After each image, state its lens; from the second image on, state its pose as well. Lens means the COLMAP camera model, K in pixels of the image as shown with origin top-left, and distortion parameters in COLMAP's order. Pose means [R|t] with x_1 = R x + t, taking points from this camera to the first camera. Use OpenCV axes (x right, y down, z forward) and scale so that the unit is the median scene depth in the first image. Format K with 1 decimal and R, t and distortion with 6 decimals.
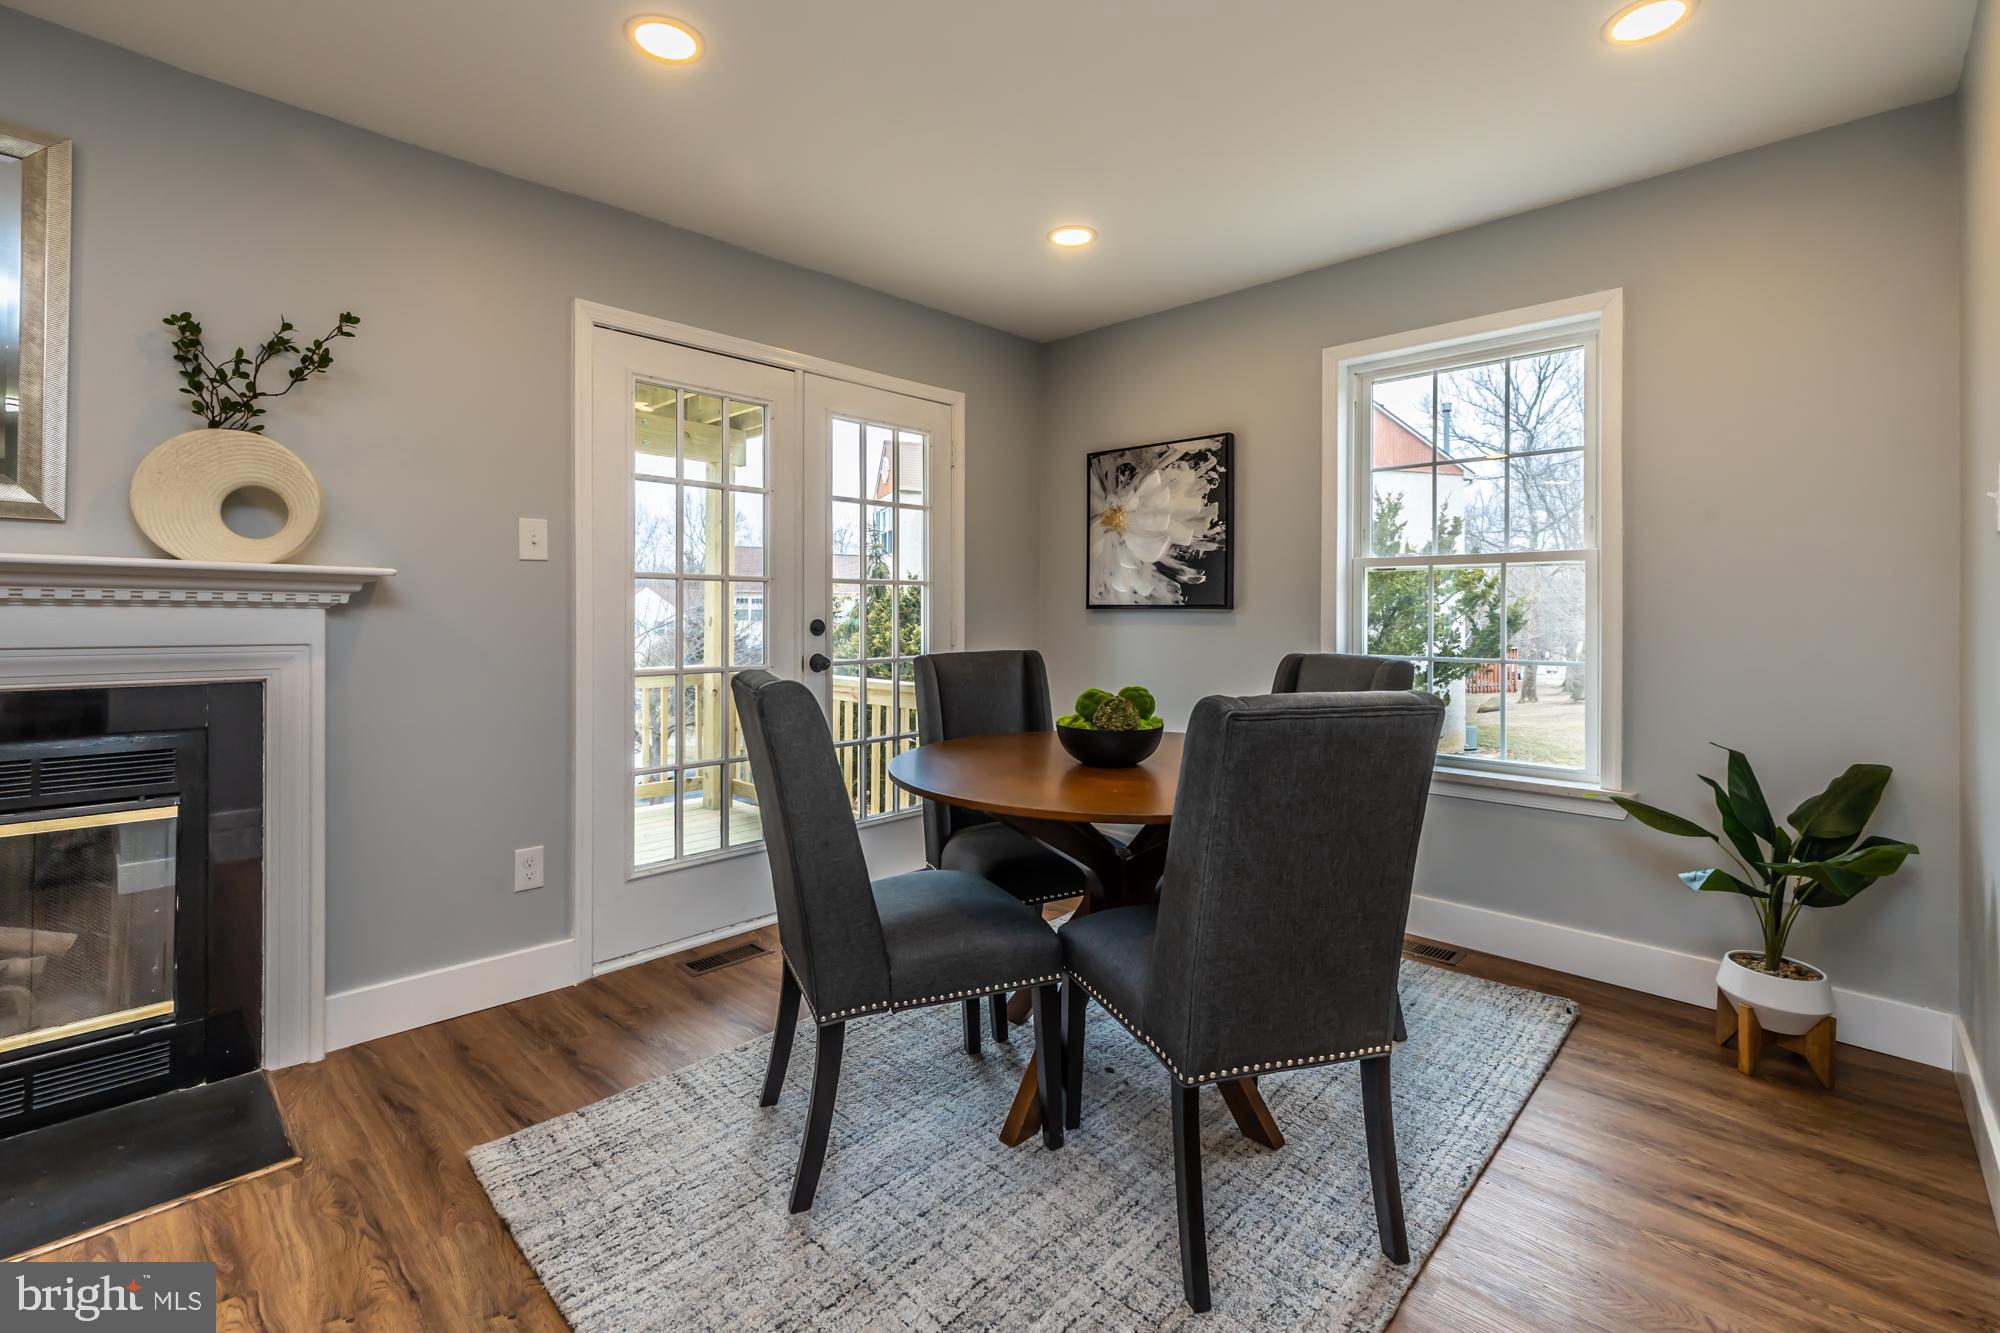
lens RADIAL K [[867.5, 0, 1001.3], [0, 867.5, 603.8], [0, 0, 1]] dist [0.000067, 0.000271]
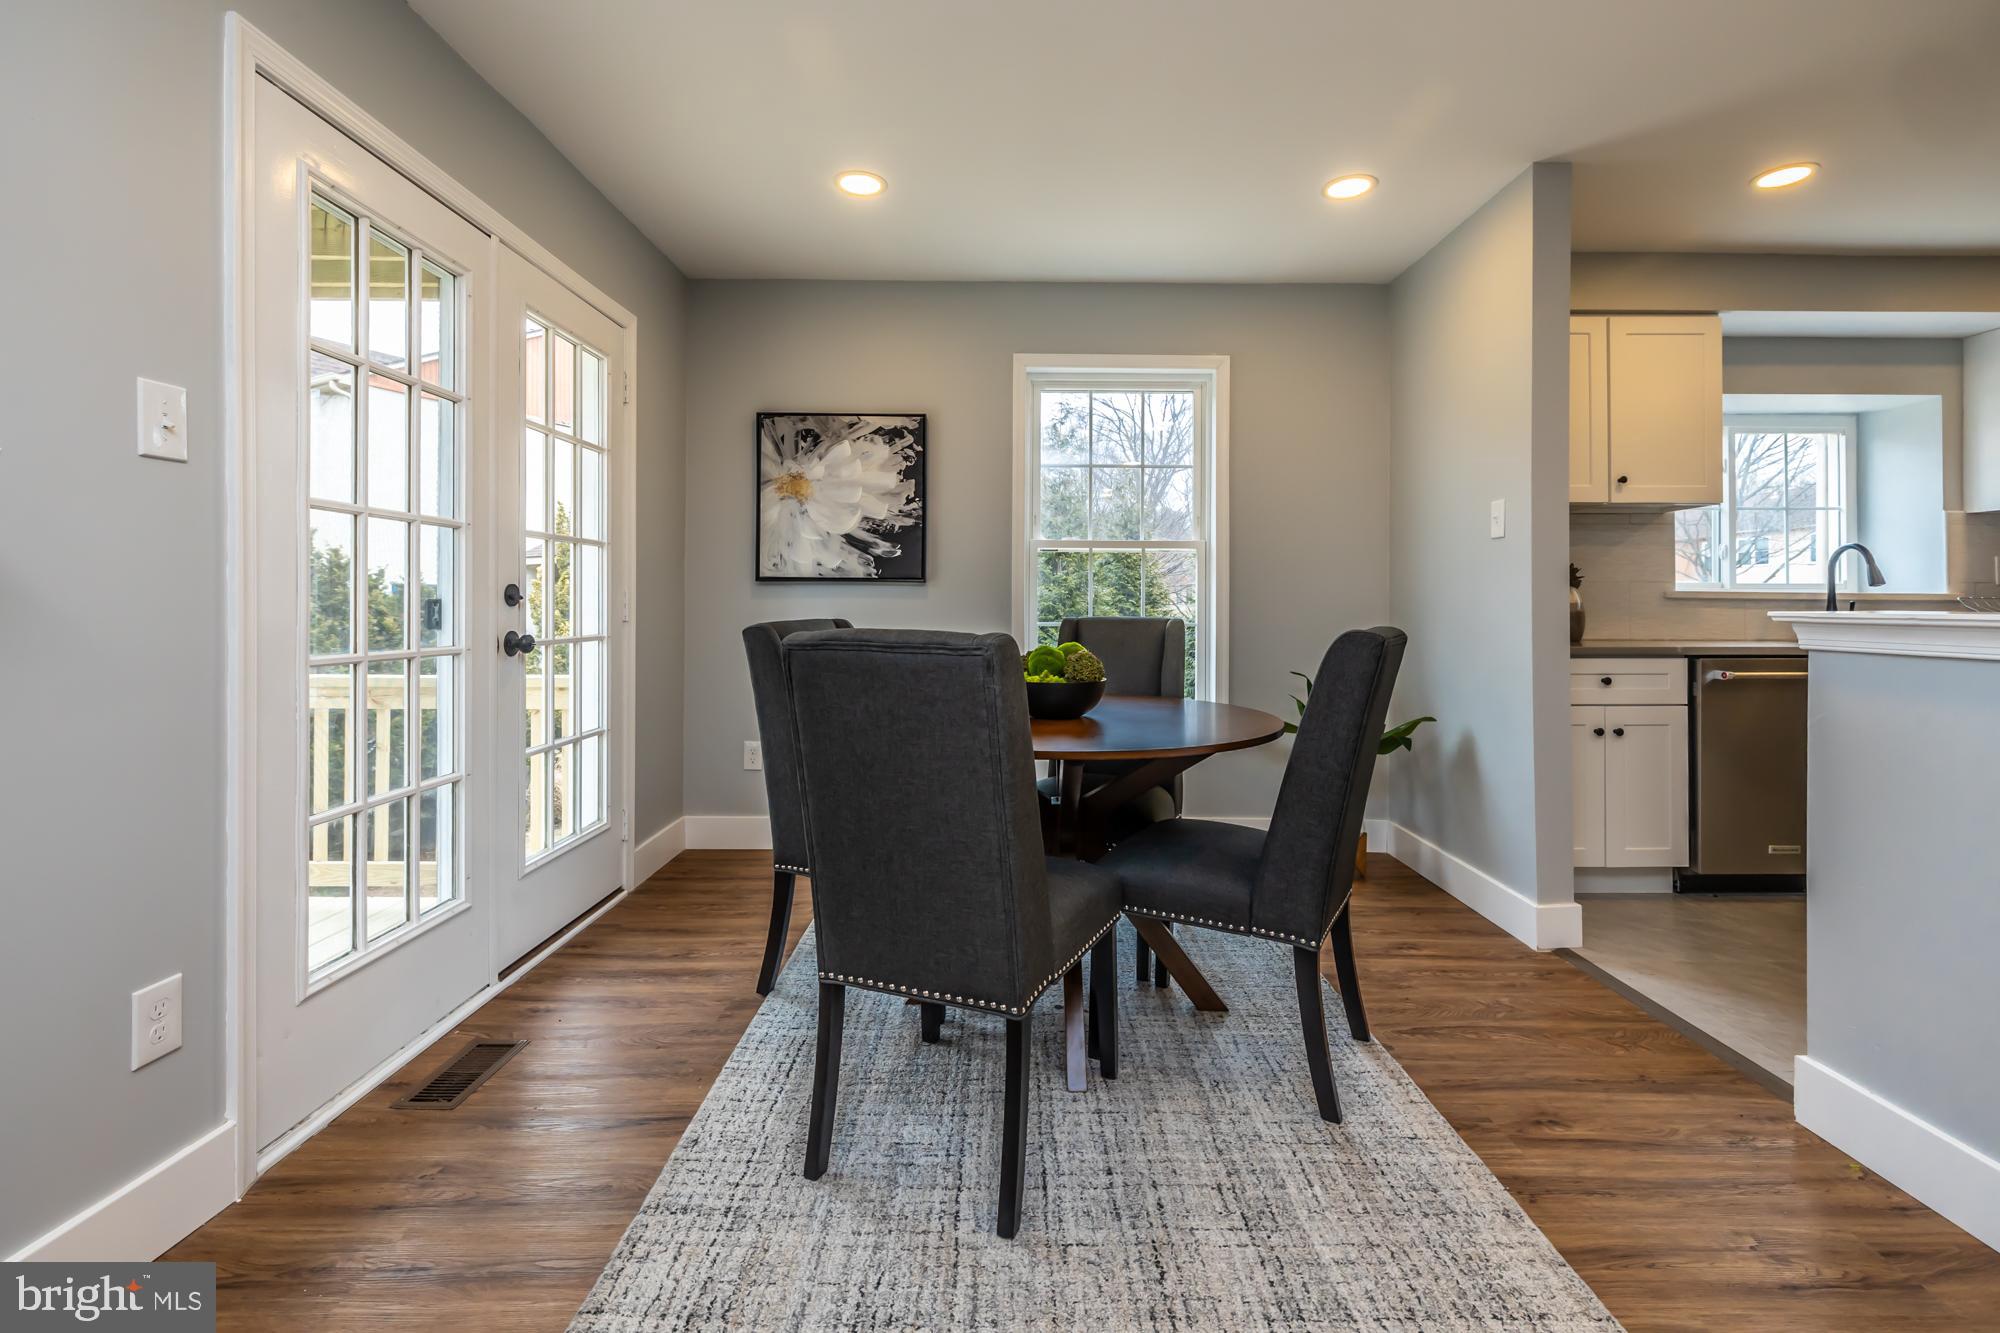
lens RADIAL K [[867.5, 0, 1001.3], [0, 867.5, 603.8], [0, 0, 1]] dist [0.000067, 0.000271]
pose [[0.723914, 0.001956, 0.689887, -0.390742], [-0.008411, 0.999947, 0.005991, 0.024901], [-0.689839, -0.010140, 0.723892, 0.172517]]
